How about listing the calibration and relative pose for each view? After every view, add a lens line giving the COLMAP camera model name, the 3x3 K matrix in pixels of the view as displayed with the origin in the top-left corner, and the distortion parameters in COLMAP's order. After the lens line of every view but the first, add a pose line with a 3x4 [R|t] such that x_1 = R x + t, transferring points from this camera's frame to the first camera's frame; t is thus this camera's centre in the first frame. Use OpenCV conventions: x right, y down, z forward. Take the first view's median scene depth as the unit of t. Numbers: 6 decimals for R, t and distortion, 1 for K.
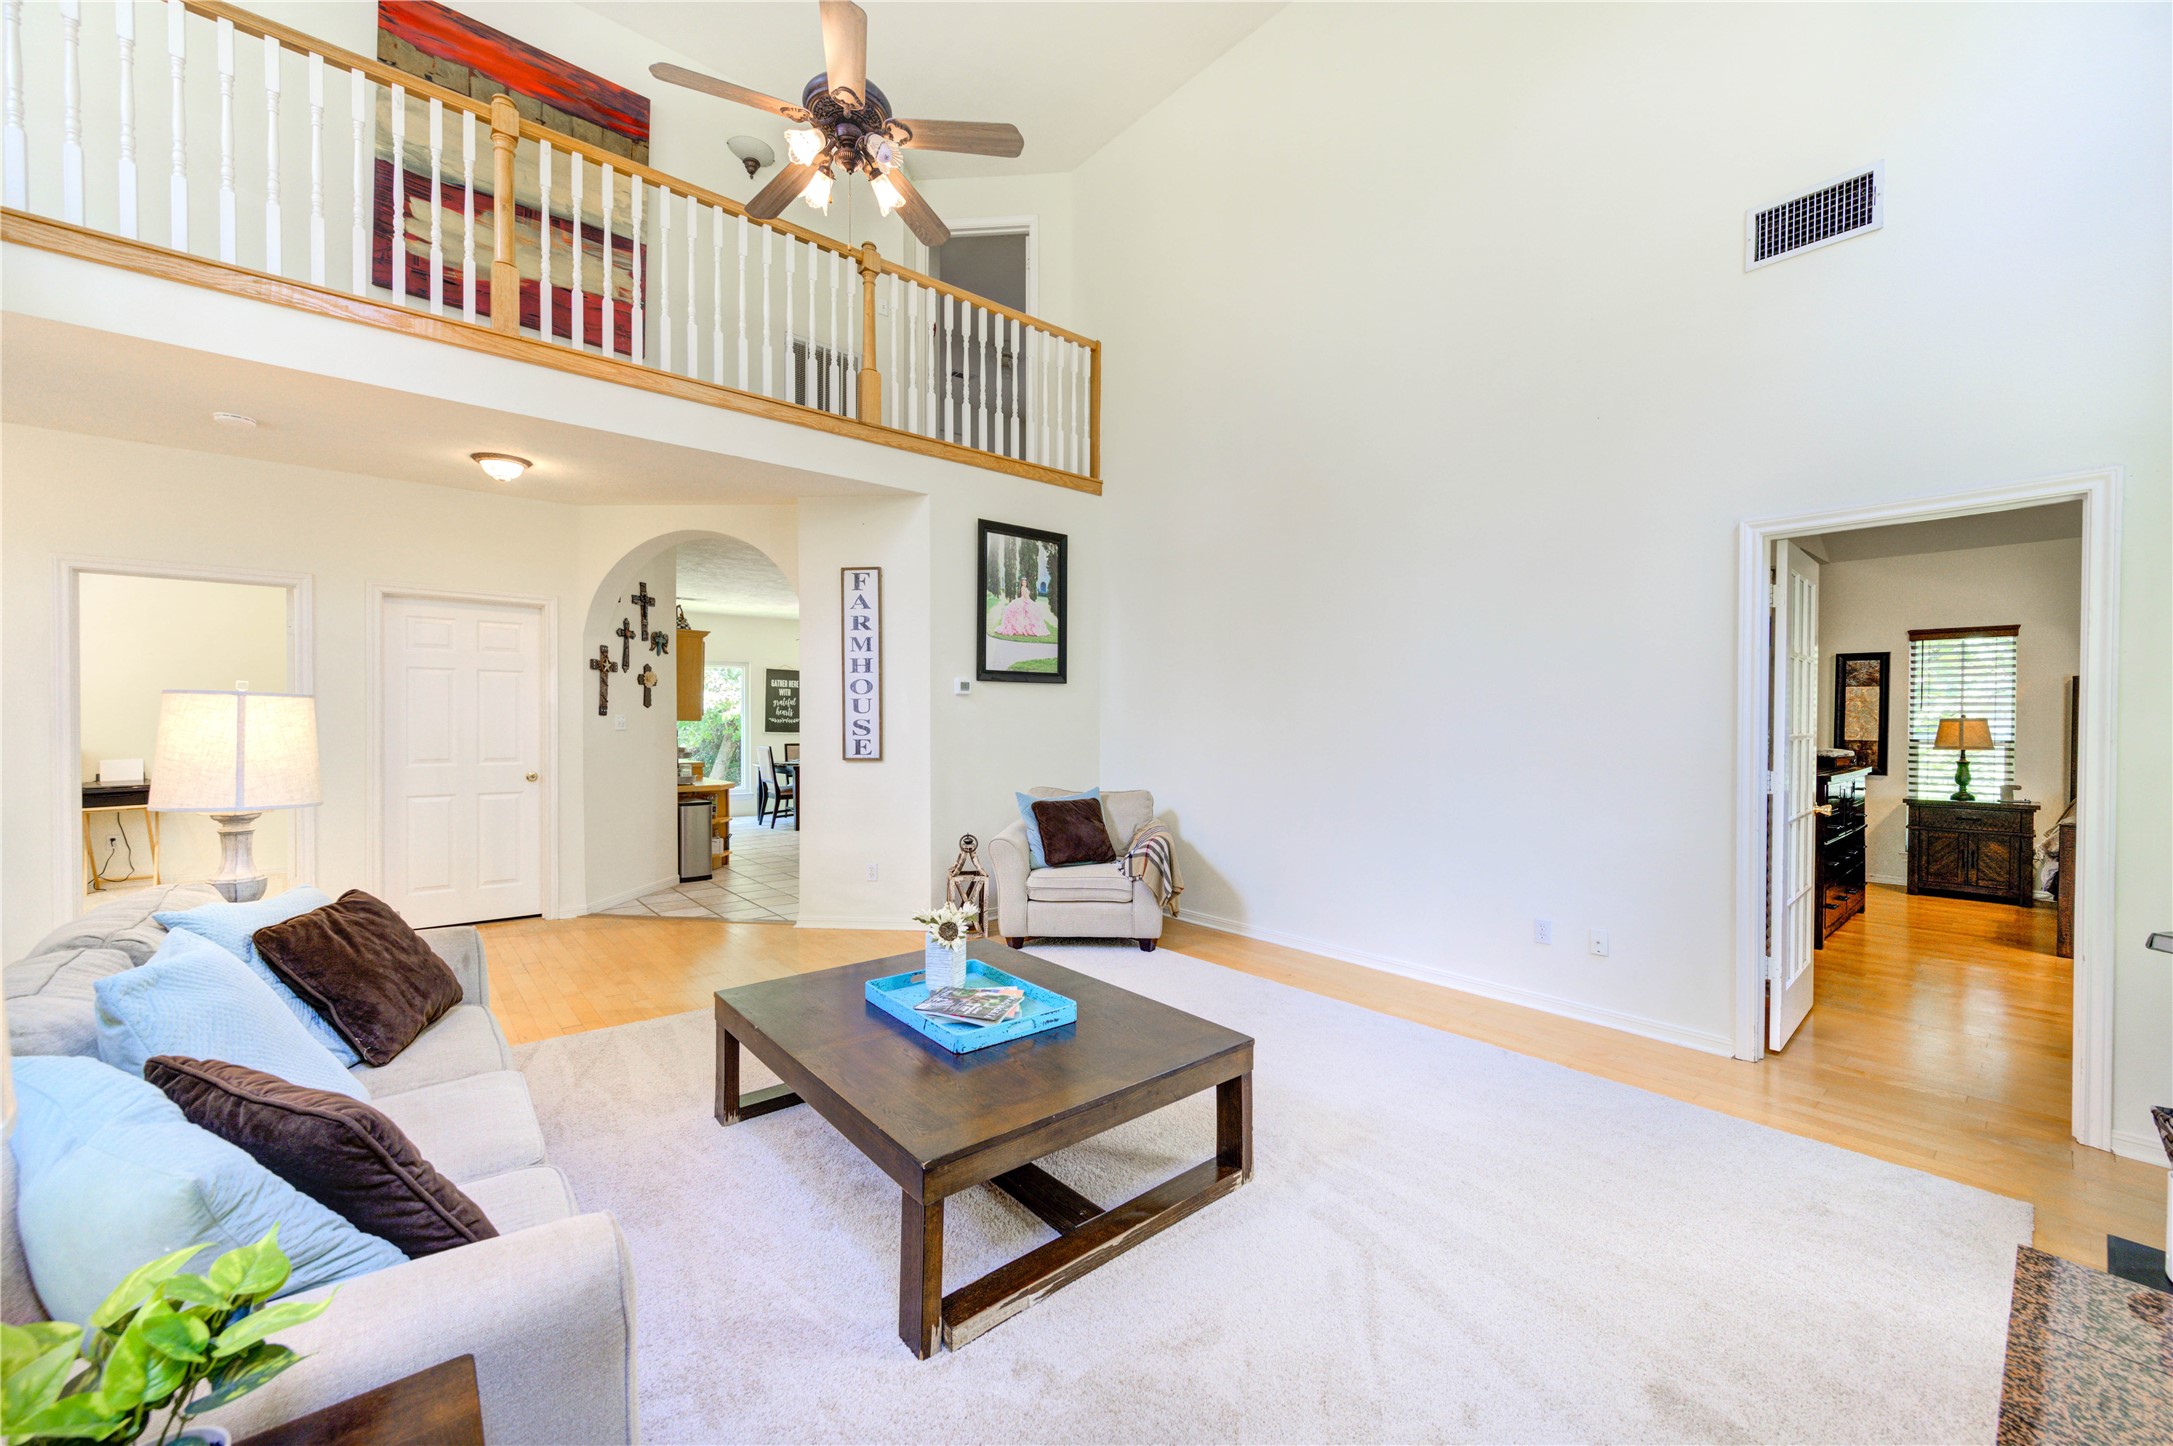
lens RADIAL K [[844.8, 0, 1095.7], [0, 844.8, 731.5], [0, 0, 1]] dist [0.003329, -0.002619]
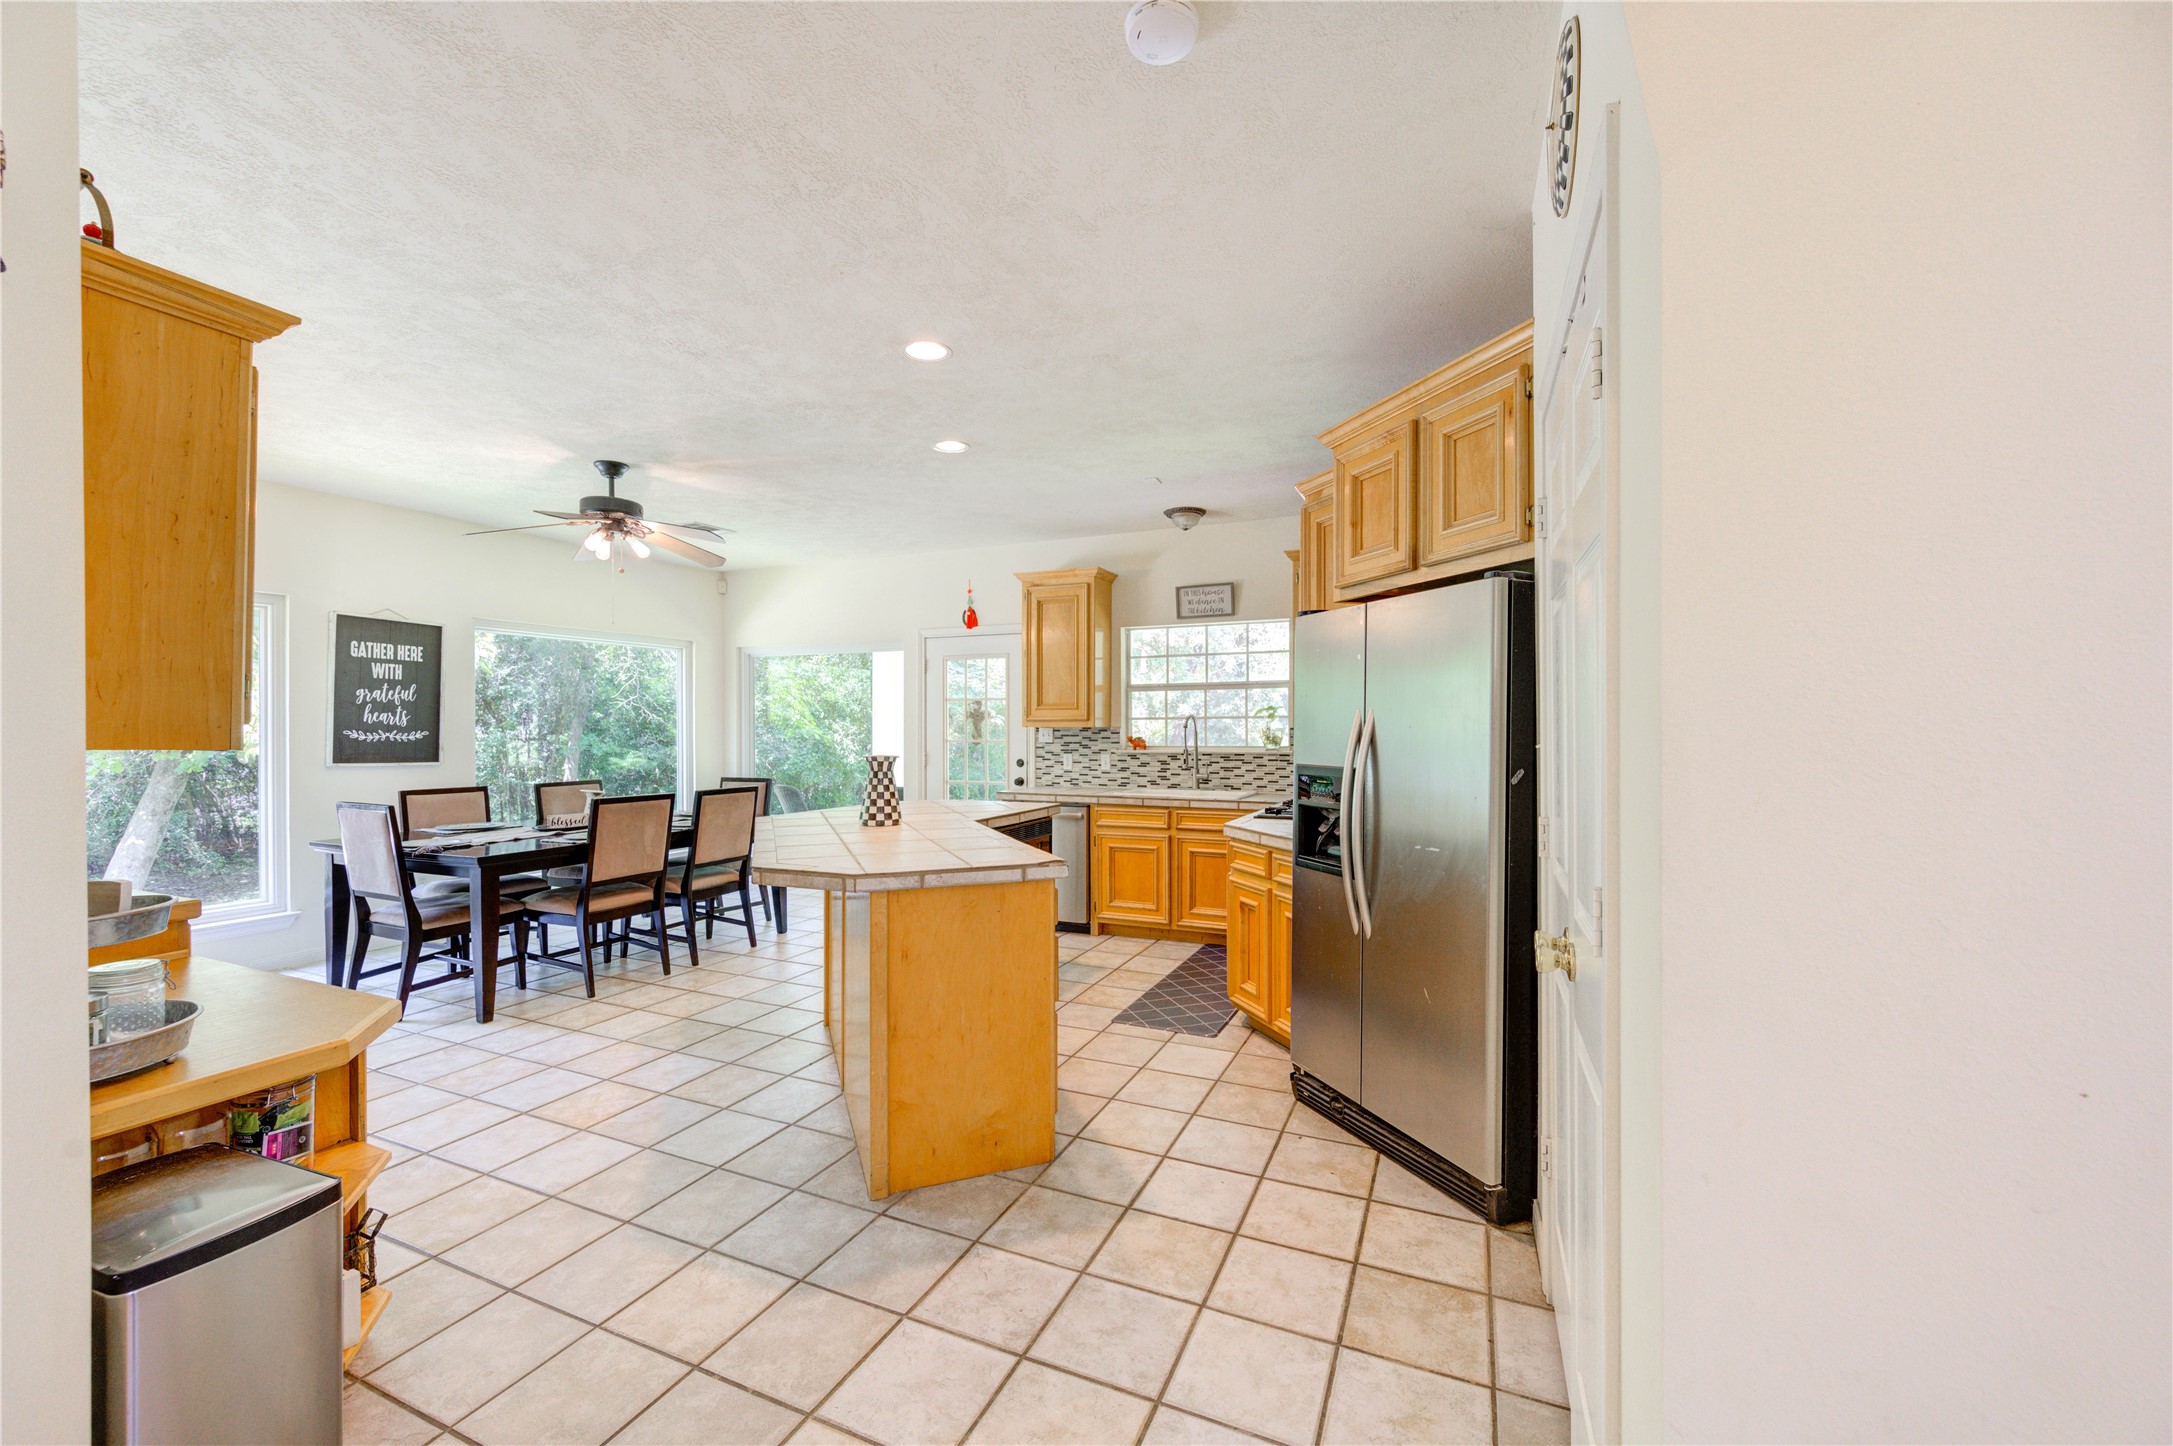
lens RADIAL K [[844.8, 0, 1095.7], [0, 844.8, 731.5], [0, 0, 1]] dist [0.003329, -0.002619]
pose [[0.902446, -0.007124, 0.430743, -0.467094], [0.011330, 0.999910, -0.007199, -0.016313], [-0.430653, 0.011377, 0.902446, 0.925333]]
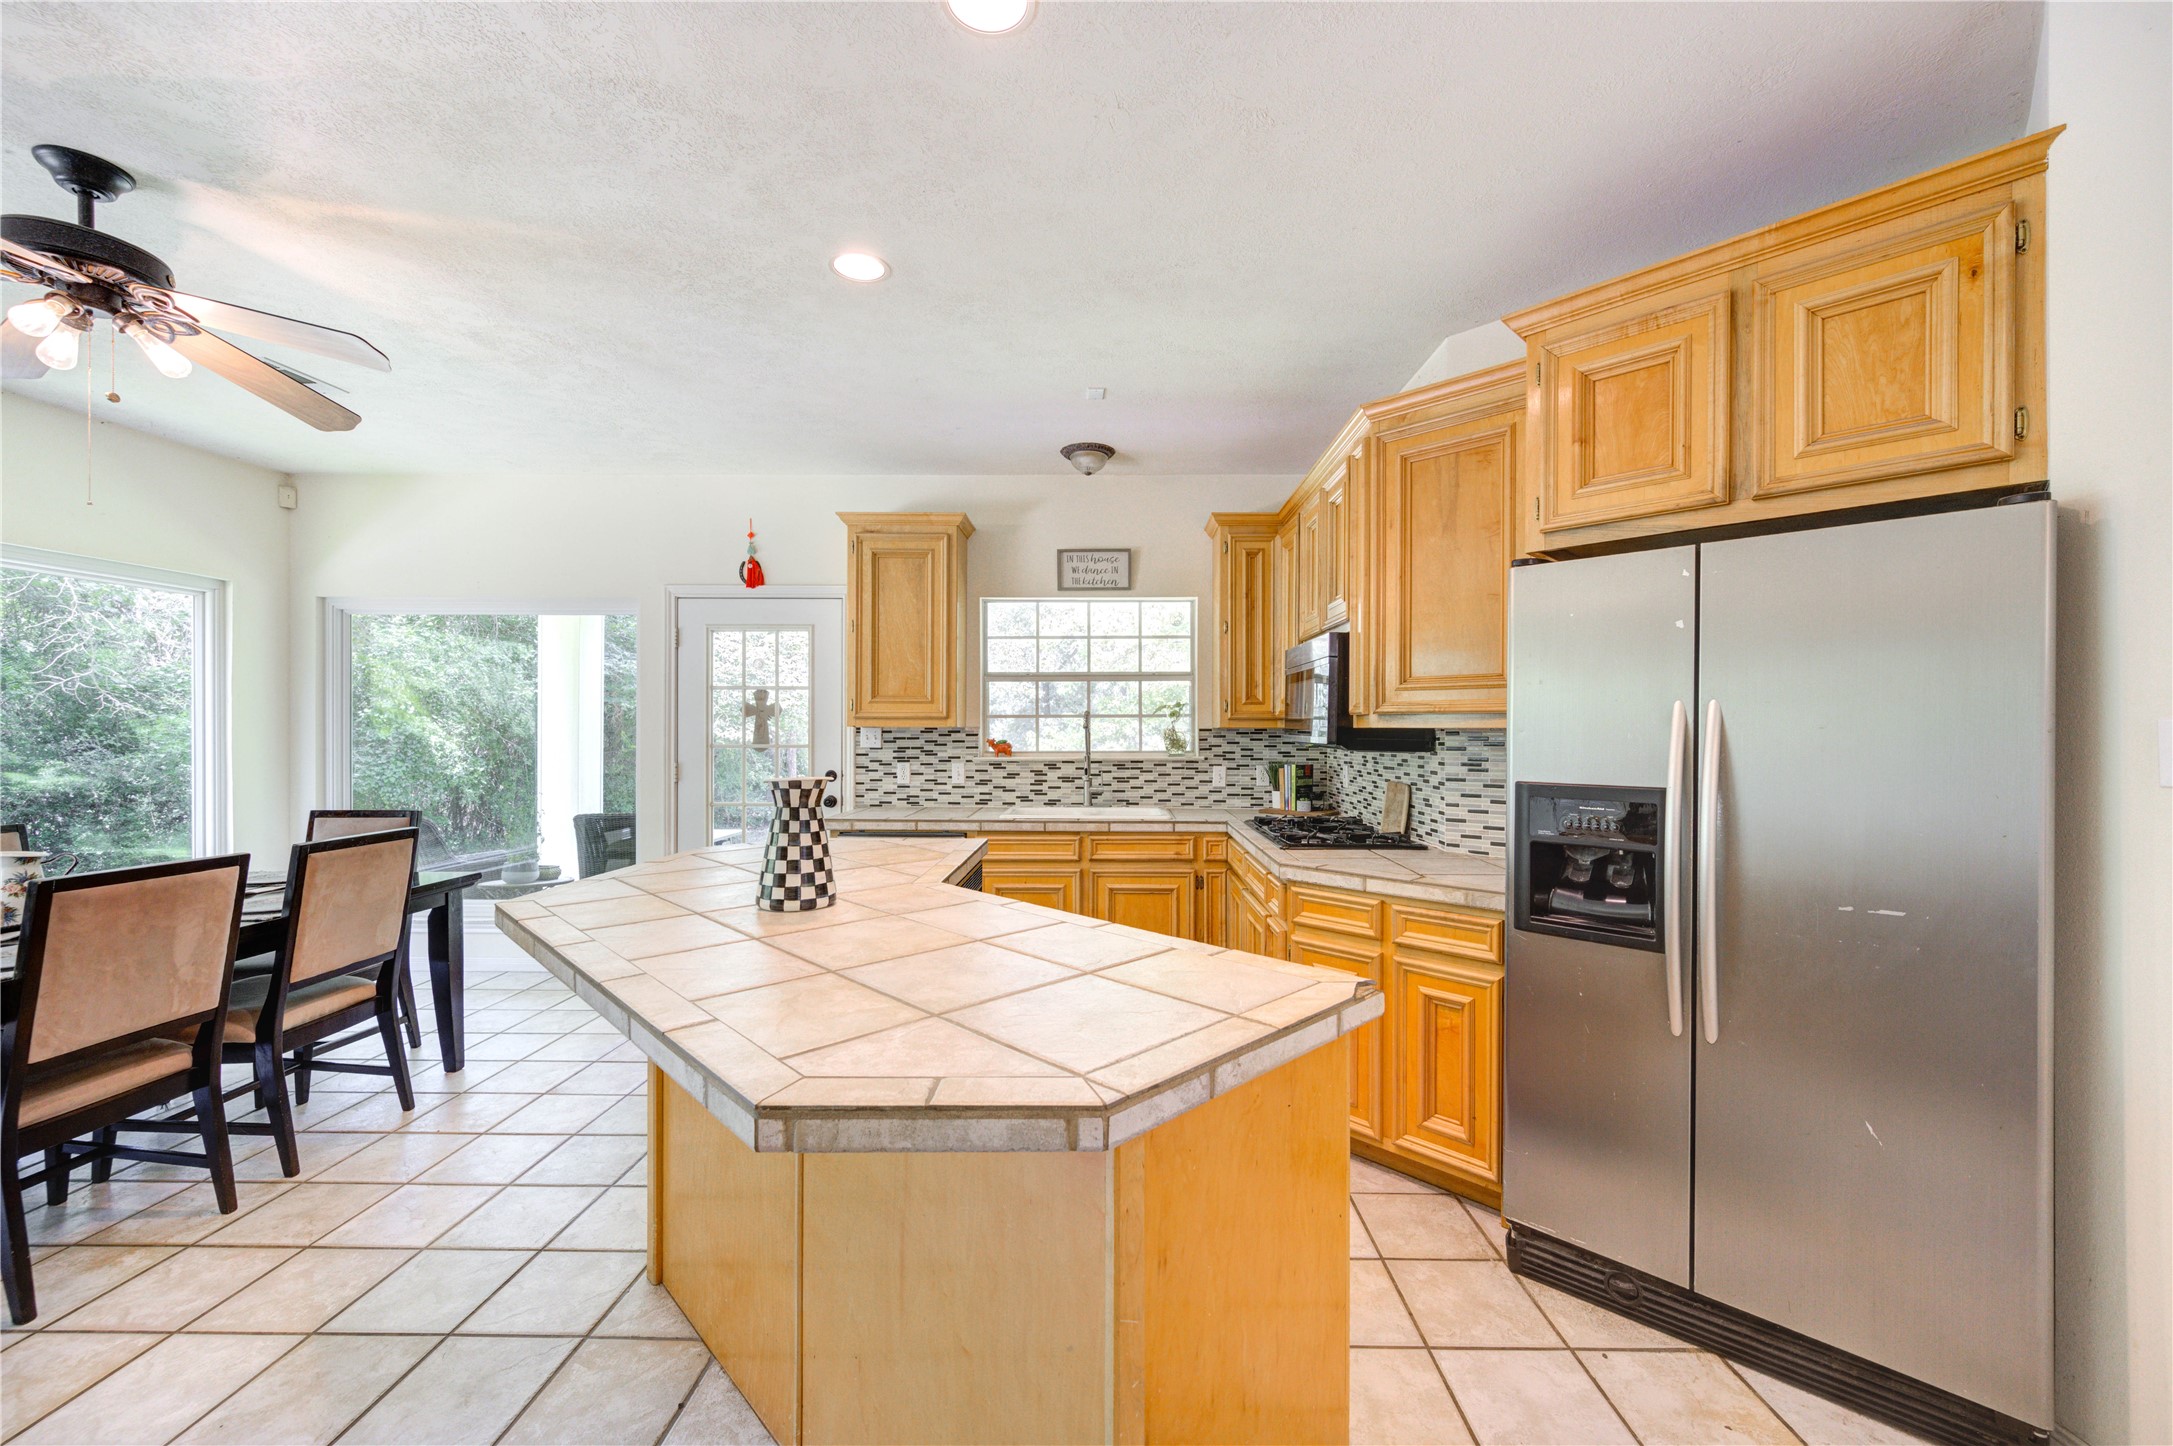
lens RADIAL K [[844.2, 0, 1094.6], [0, 844.2, 731.8], [0, 0, 1]] dist [0.001216, -0.000577]
pose [[0.664397, -0.005608, 0.747358, -0.516263], [0.011863, 0.999925, -0.003043, -0.020916], [-0.747285, 0.010887, 0.664414, 1.244678]]
